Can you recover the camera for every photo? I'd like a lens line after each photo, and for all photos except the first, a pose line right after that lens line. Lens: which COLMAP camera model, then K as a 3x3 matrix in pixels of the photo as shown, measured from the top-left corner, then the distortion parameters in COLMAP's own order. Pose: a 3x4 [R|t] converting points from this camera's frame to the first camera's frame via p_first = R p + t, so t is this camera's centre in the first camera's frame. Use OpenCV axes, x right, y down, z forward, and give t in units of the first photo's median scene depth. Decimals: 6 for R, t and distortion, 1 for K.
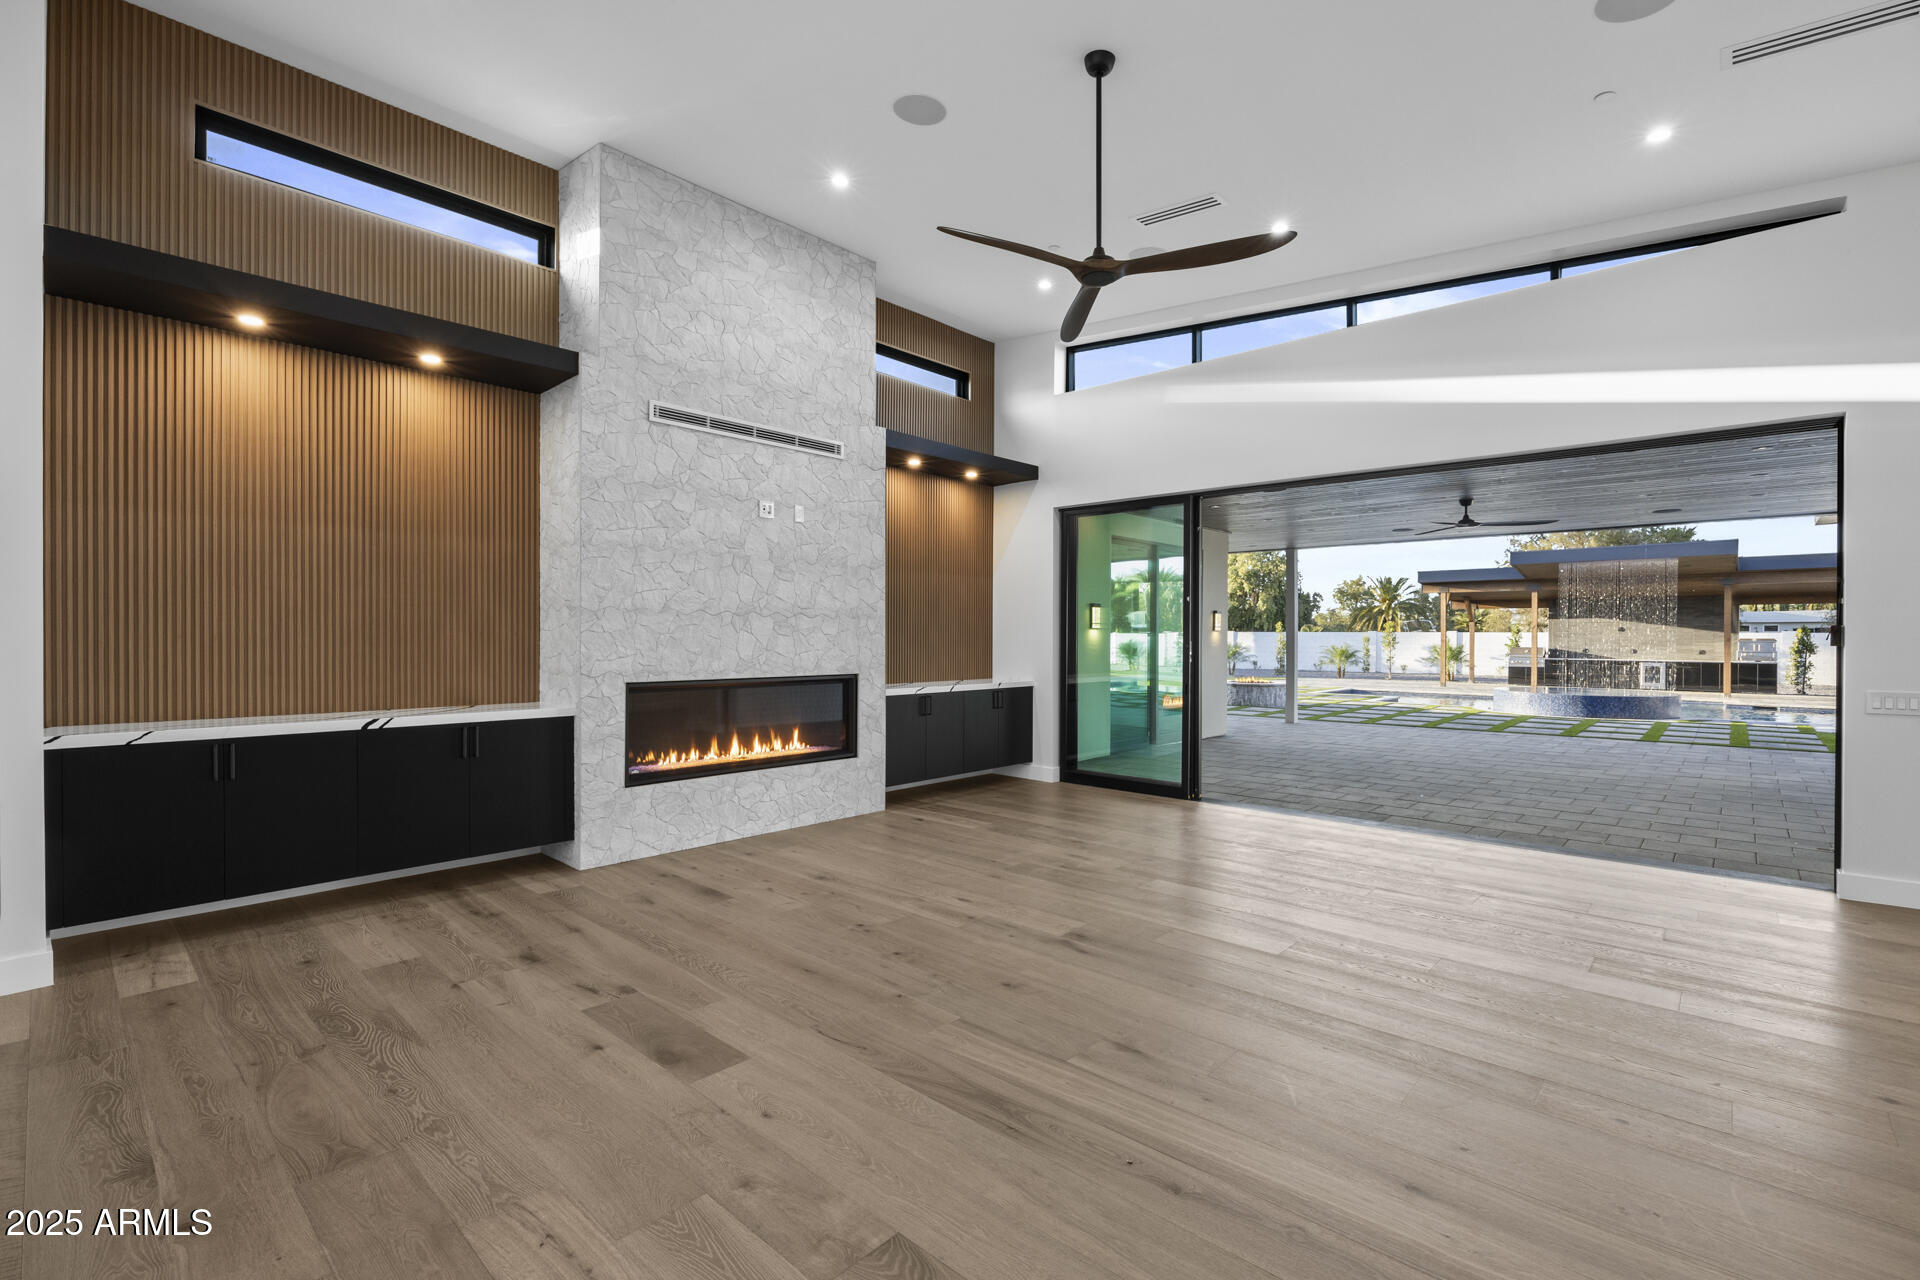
lens RADIAL K [[848.4, 0, 962.6], [0, 848.4, 641.5], [0, 0, 1]] dist [-0.008004, 0.001242]
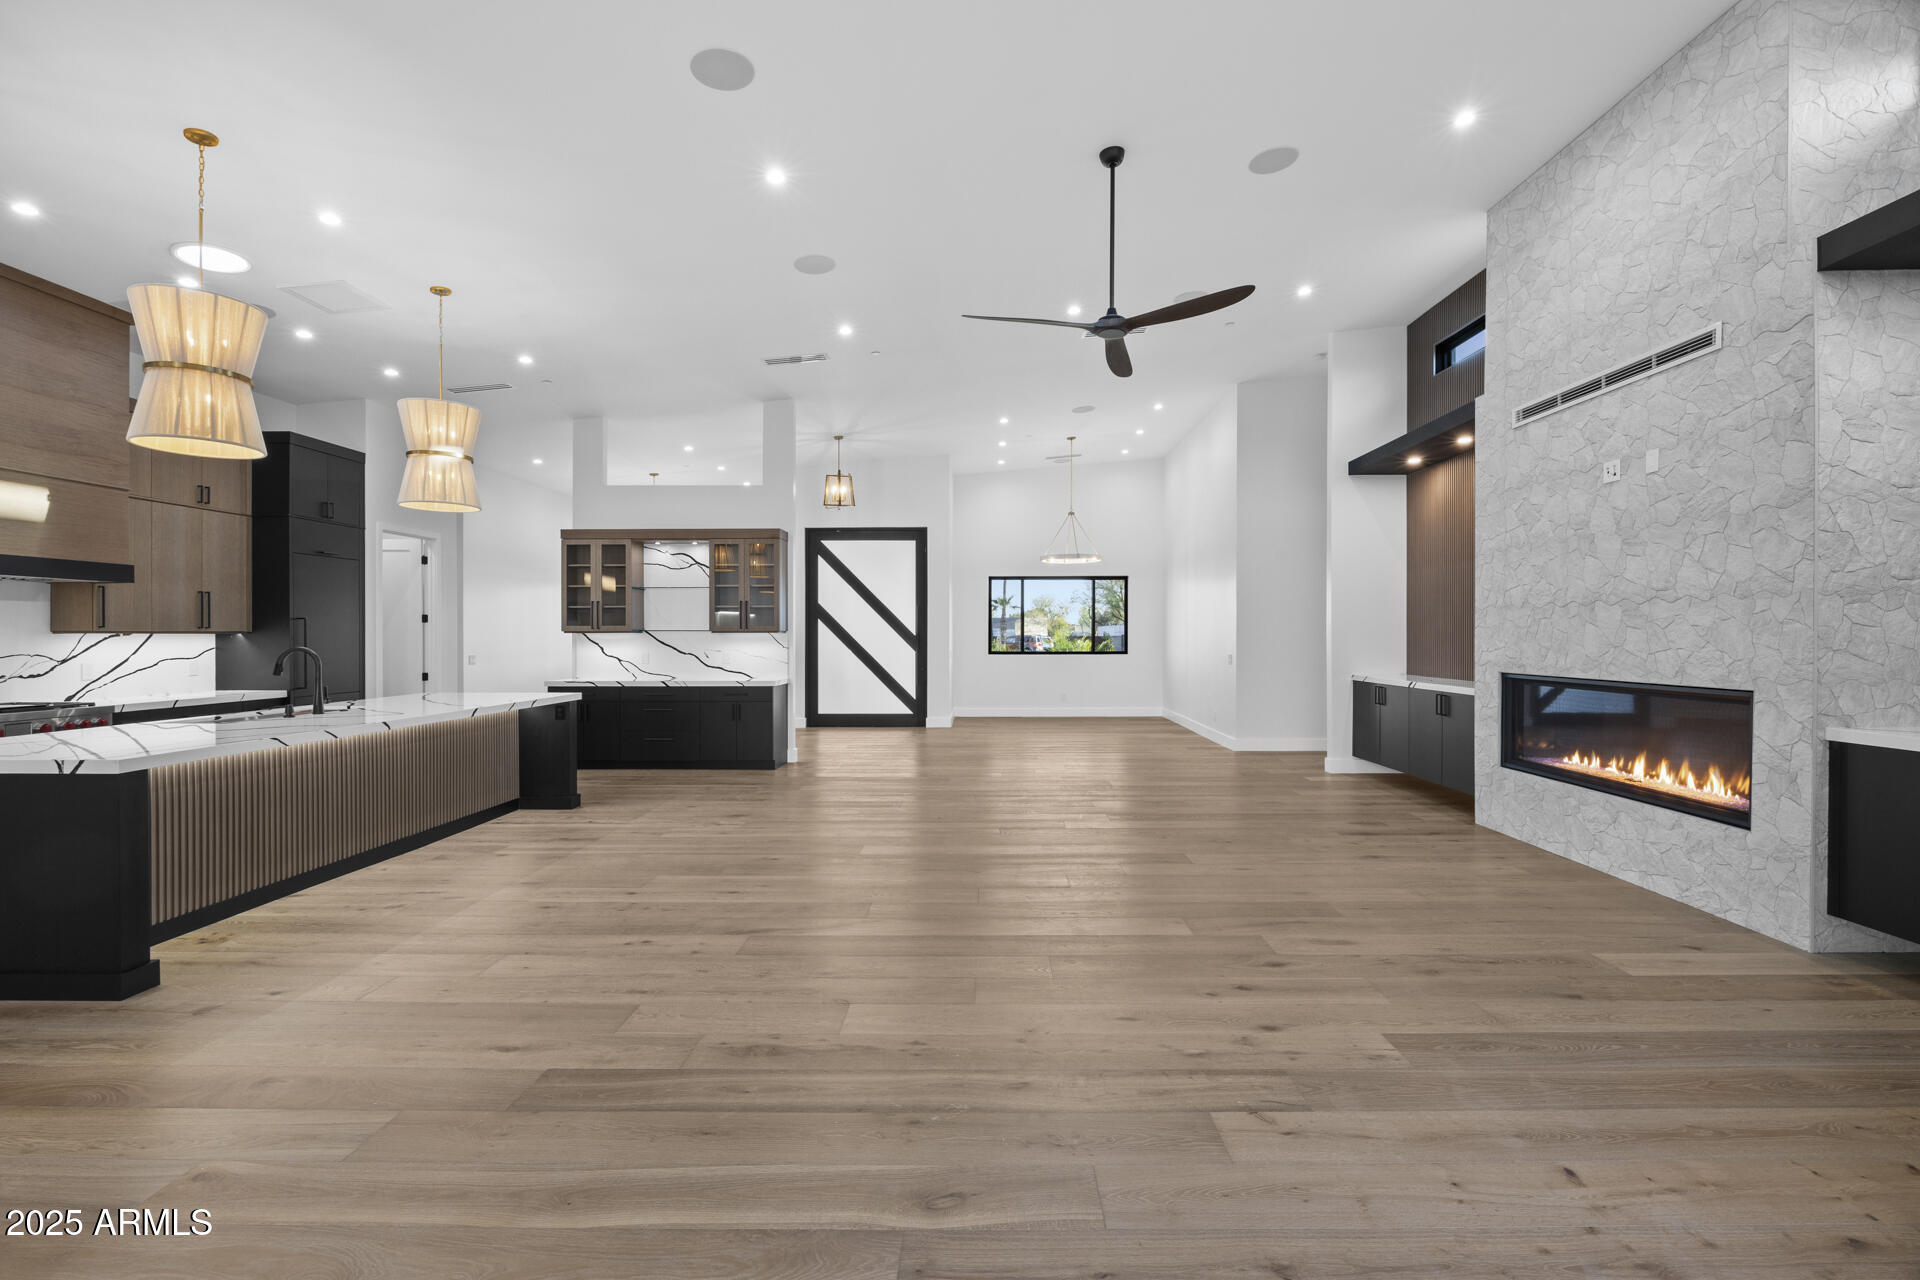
lens RADIAL K [[848.4, 0, 977.7], [0, 848.4, 639.4], [0, 0, 1]] dist [-0.008004, 0.001242]
pose [[-0.748179, 0.000584, -0.663497, 0.703760], [-0.005819, 0.999955, 0.007442, 0.000730], [0.663472, 0.009428, -0.748142, 1.128753]]
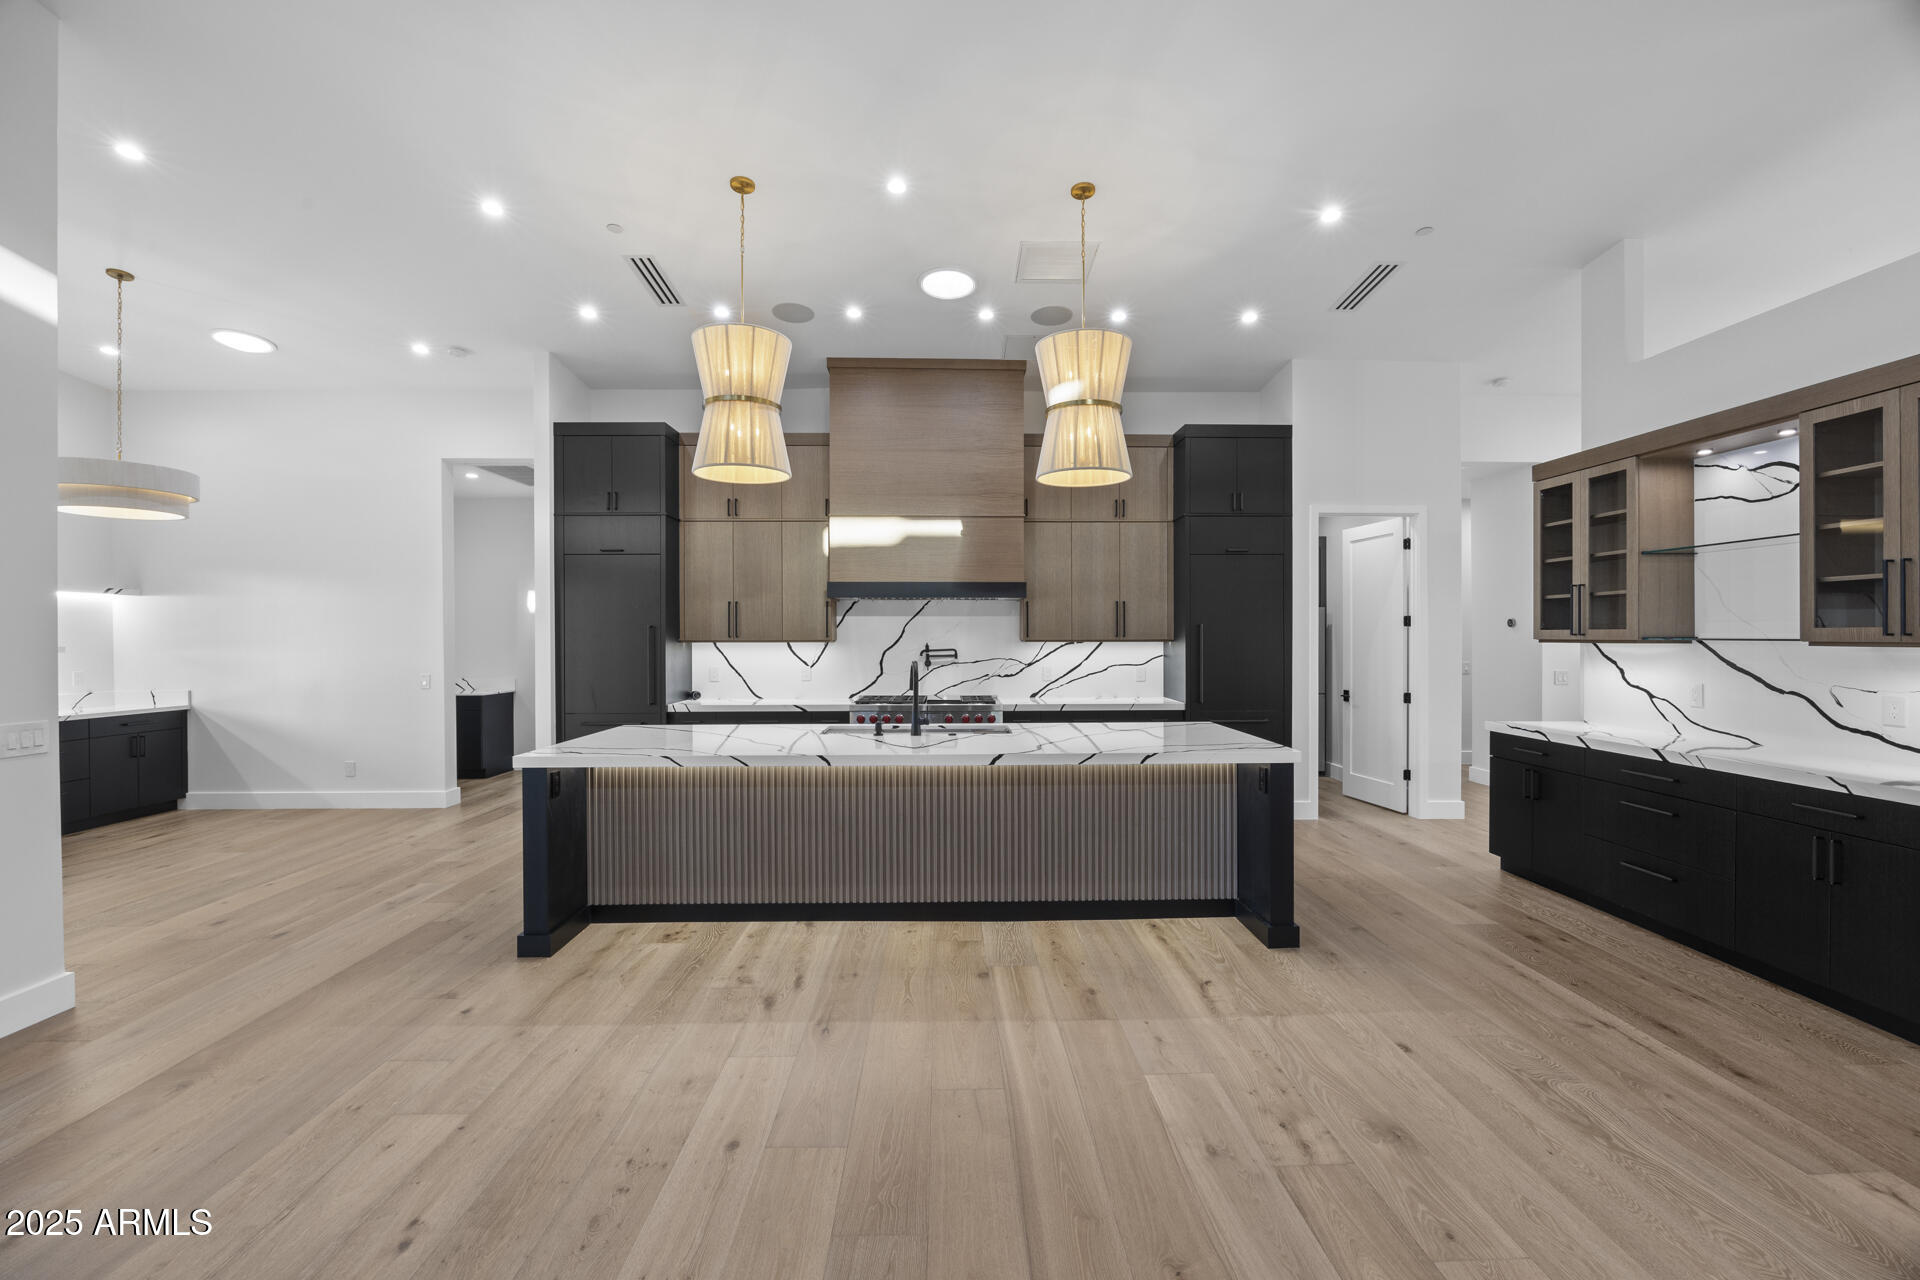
lens RADIAL K [[809.1, 0, 957.3], [0, 809.1, 638.4], [0, 0, 1]] dist [-0.008510, -0.000685]
pose [[-0.689839, -0.004968, 0.723945, 0.119445], [0.004407, 0.999929, 0.011061, -0.010261], [-0.723949, 0.010820, -0.689769, 0.580710]]
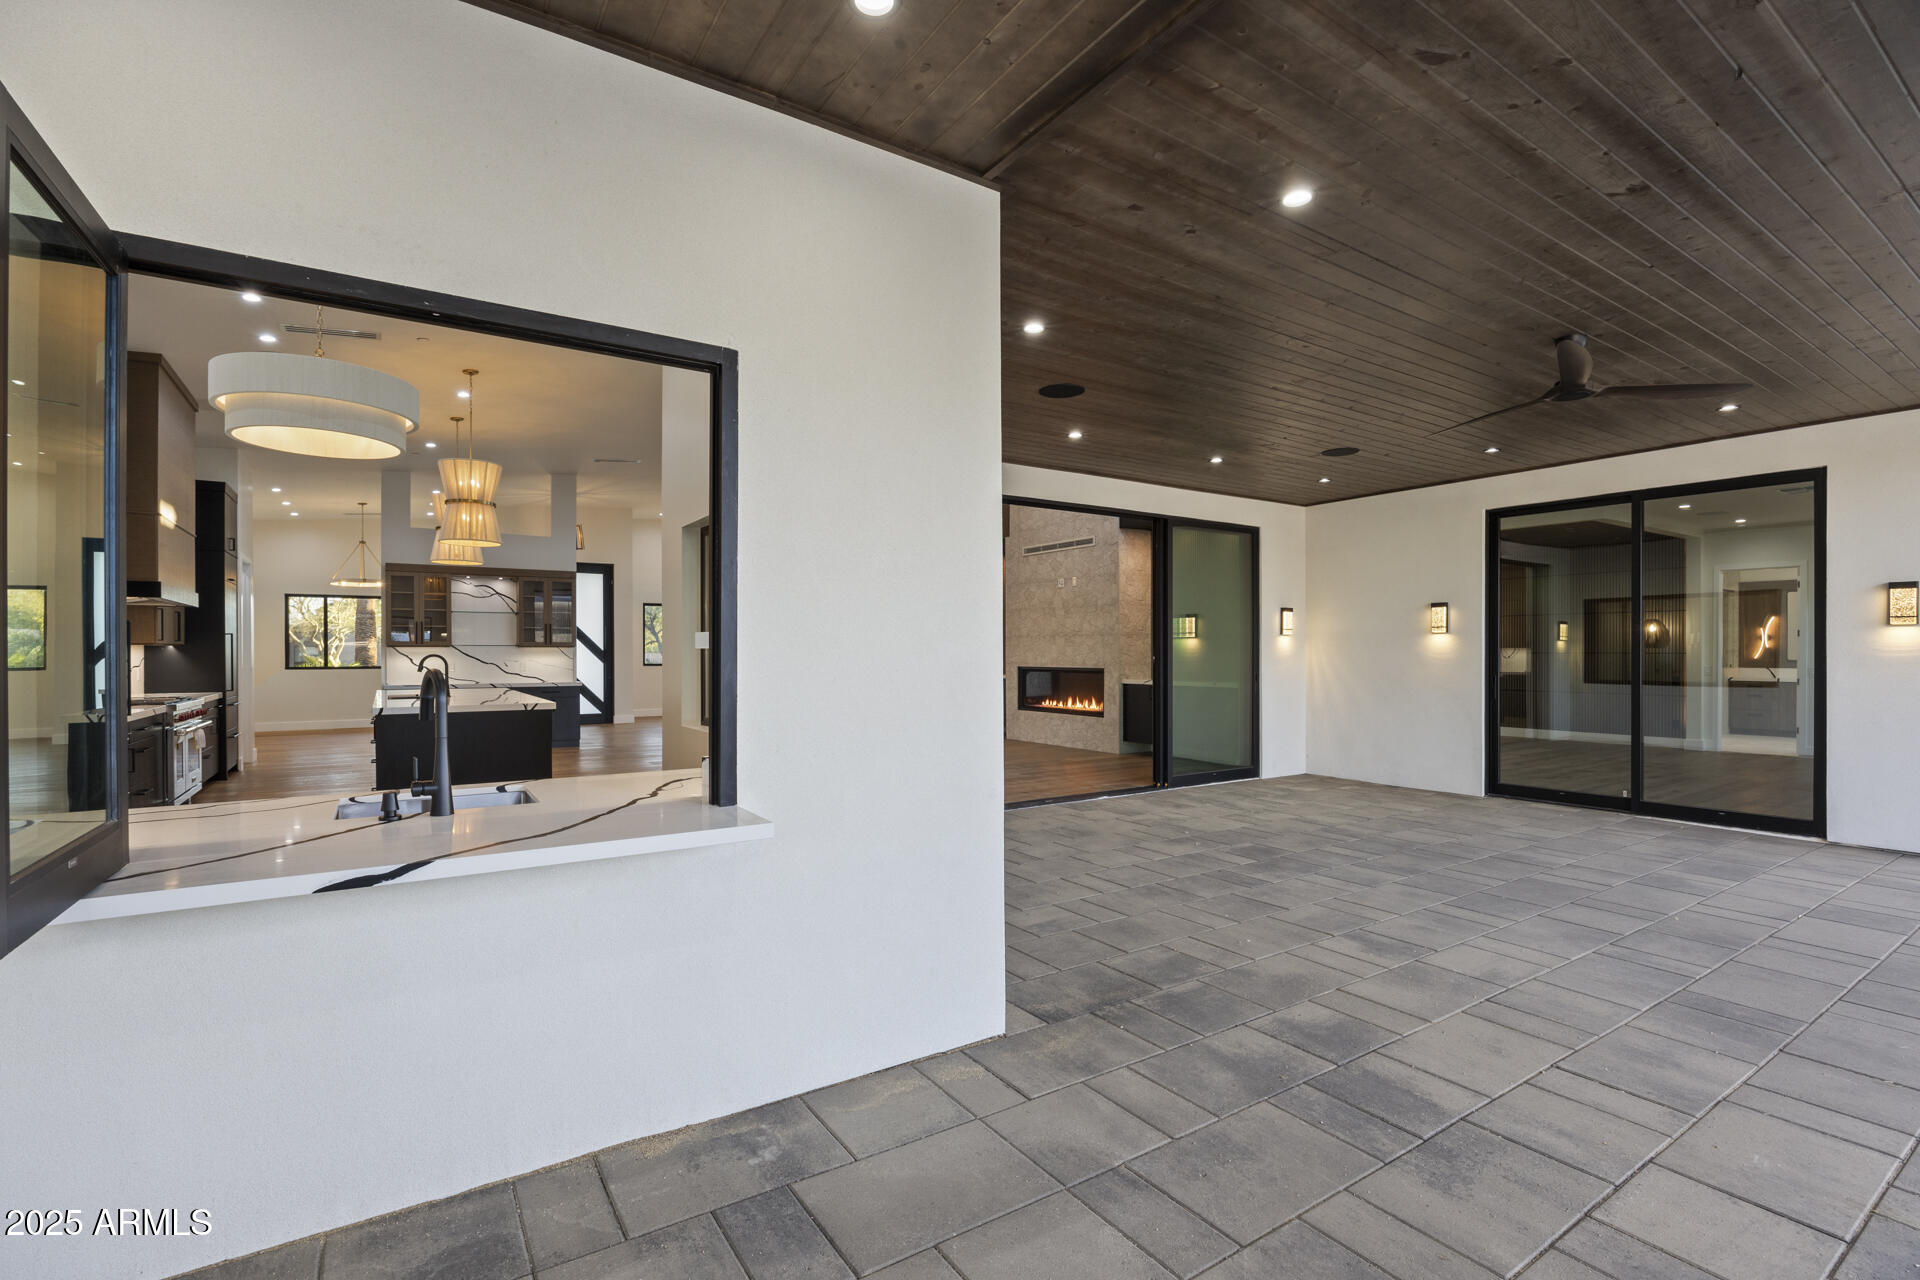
lens RADIAL K [[880.0, 0, 974.2], [0, 880.0, 644.5], [0, 0, 1]] dist [-0.021758, 0.000050]
pose [[-0.250447, -0.011770, -0.968059, 1.710453], [-0.005350, 0.999928, -0.010773, 0.011252], [0.968115, 0.002481, -0.250492, 1.240855]]
